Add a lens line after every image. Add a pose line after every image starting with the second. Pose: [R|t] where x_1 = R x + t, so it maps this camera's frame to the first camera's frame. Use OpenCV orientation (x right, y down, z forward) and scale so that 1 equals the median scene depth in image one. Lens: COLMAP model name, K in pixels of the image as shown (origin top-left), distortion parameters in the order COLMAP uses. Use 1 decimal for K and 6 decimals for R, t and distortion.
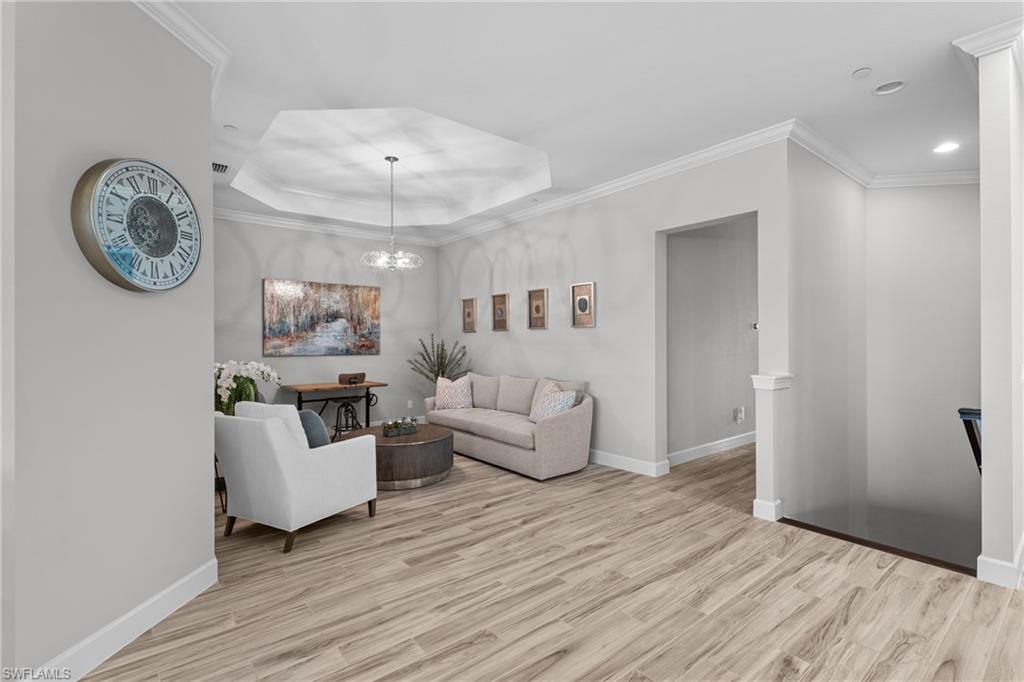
lens RADIAL K [[475.8, 0, 512.2], [0, 475.8, 341.3], [0, 0, 1]] dist [0.007213, -0.003611]
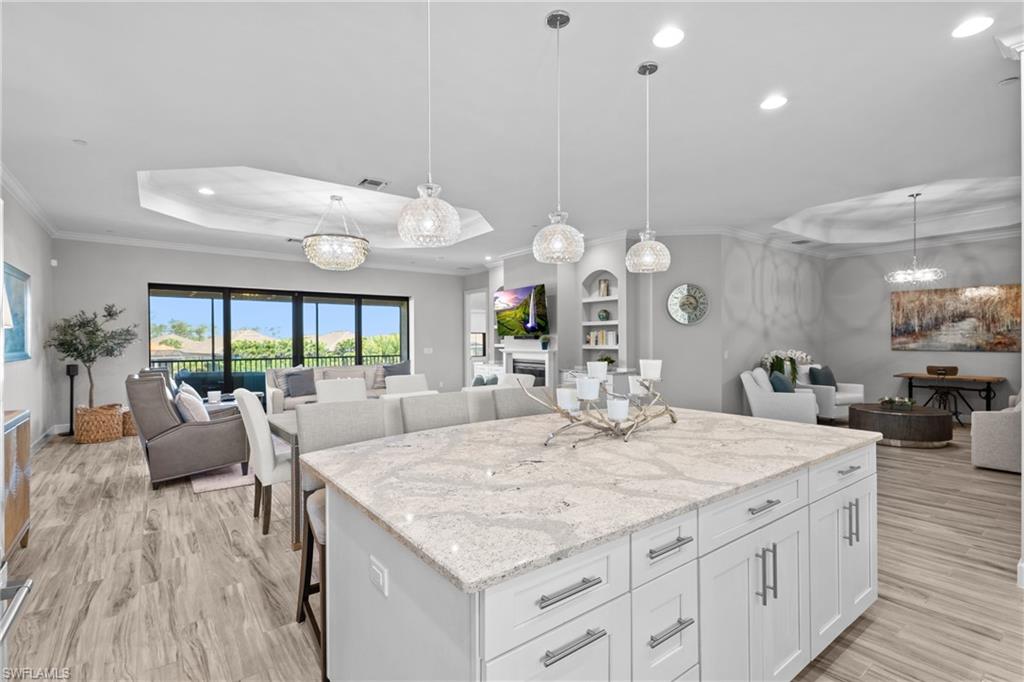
lens RADIAL K [[475.8, 0, 515.8], [0, 475.8, 343.7], [0, 0, 1]] dist [0.007213, -0.003611]
pose [[-0.030110, 0.012870, -0.999464, 0.912494], [0.002991, 0.999914, 0.012786, -0.006997], [0.999542, -0.002604, -0.030146, -0.017140]]
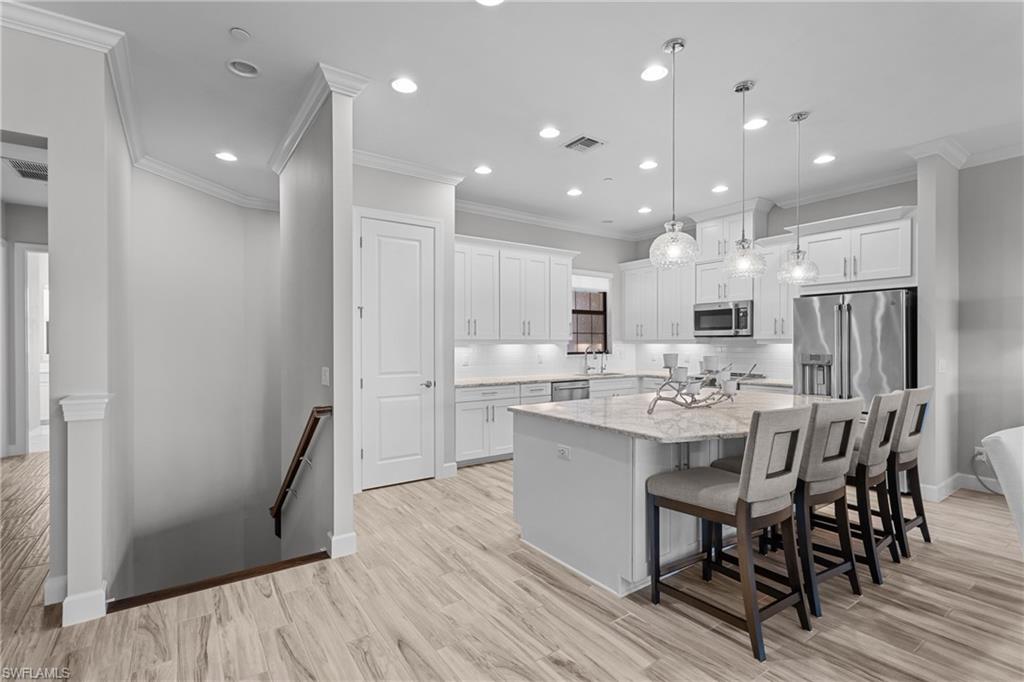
lens RADIAL K [[475.8, 0, 523.1], [0, 475.8, 342.4], [0, 0, 1]] dist [0.007213, -0.003611]
pose [[0.063306, 0.005997, 0.997976, -0.048389], [0.004520, 0.999970, -0.006295, 0.001386], [-0.997984, 0.004909, 0.063277, 0.220838]]
